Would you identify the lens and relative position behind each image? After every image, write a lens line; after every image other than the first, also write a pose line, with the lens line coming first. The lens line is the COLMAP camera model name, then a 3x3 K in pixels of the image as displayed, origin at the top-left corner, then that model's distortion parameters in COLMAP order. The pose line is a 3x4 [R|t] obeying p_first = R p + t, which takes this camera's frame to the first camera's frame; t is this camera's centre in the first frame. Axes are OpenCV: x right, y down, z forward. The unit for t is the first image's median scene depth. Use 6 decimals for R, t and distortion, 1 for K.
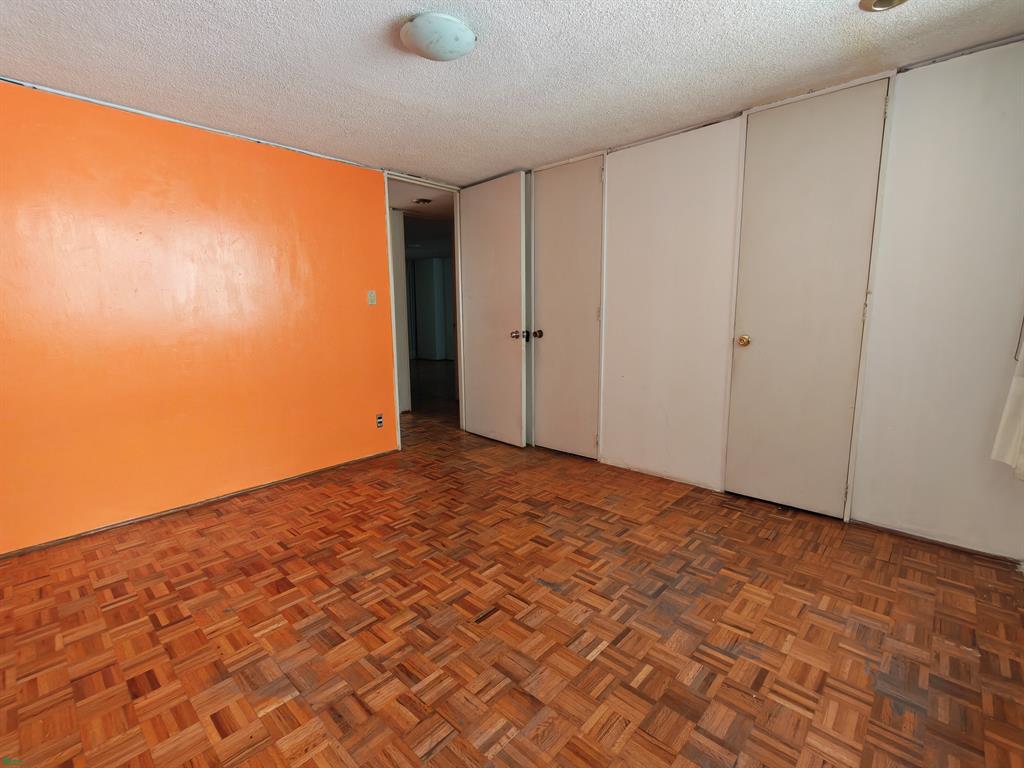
lens RADIAL K [[472.5, 0, 511.3], [0, 472.5, 383.2], [0, 0, 1]] dist [-0.002433, 0.001650]
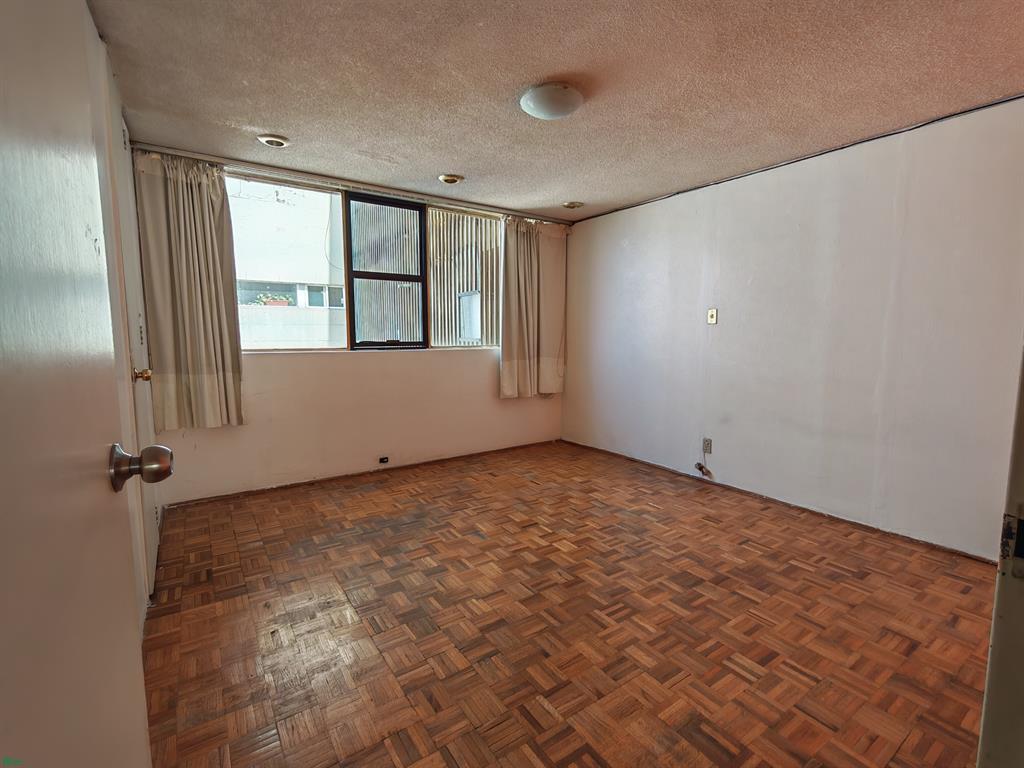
lens RADIAL K [[472.5, 0, 512.9], [0, 472.5, 384.8], [0, 0, 1]] dist [-0.002433, 0.001650]
pose [[-0.975415, -0.013898, 0.219939, -0.265393], [0.043397, 0.966354, 0.253527, -0.281627], [-0.216062, 0.256839, -0.941993, 1.888920]]
